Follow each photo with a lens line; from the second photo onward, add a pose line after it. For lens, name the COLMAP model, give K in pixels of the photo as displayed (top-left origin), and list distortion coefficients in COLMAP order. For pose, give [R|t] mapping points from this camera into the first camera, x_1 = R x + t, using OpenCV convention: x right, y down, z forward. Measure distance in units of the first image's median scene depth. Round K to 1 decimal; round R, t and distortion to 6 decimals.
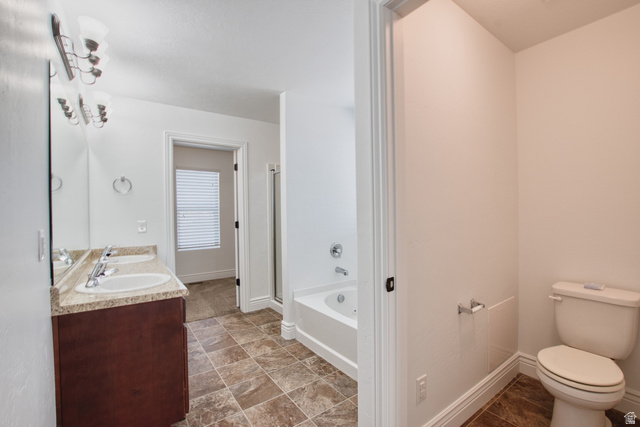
lens RADIAL K [[279.4, 0, 319.9], [0, 279.4, 213.9], [0, 0, 1]] dist [-0.011459, 0.001083]
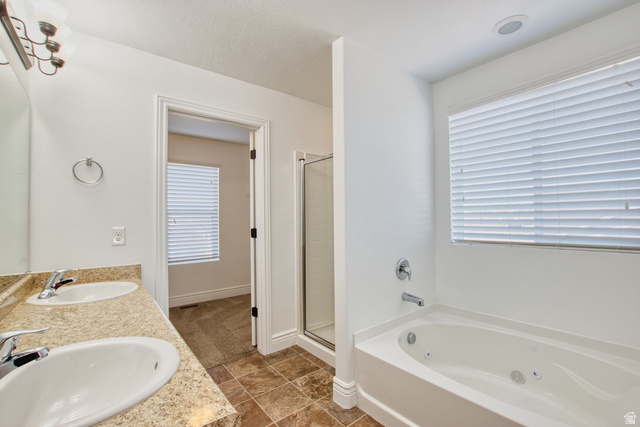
lens RADIAL K [[279.4, 0, 320.9], [0, 279.4, 214.2], [0, 0, 1]] dist [-0.011459, 0.001083]
pose [[0.998399, 0.005138, 0.056329, -0.189225], [-0.003827, 0.999720, -0.023350, 0.007730], [-0.056433, 0.023097, 0.998139, 0.300223]]
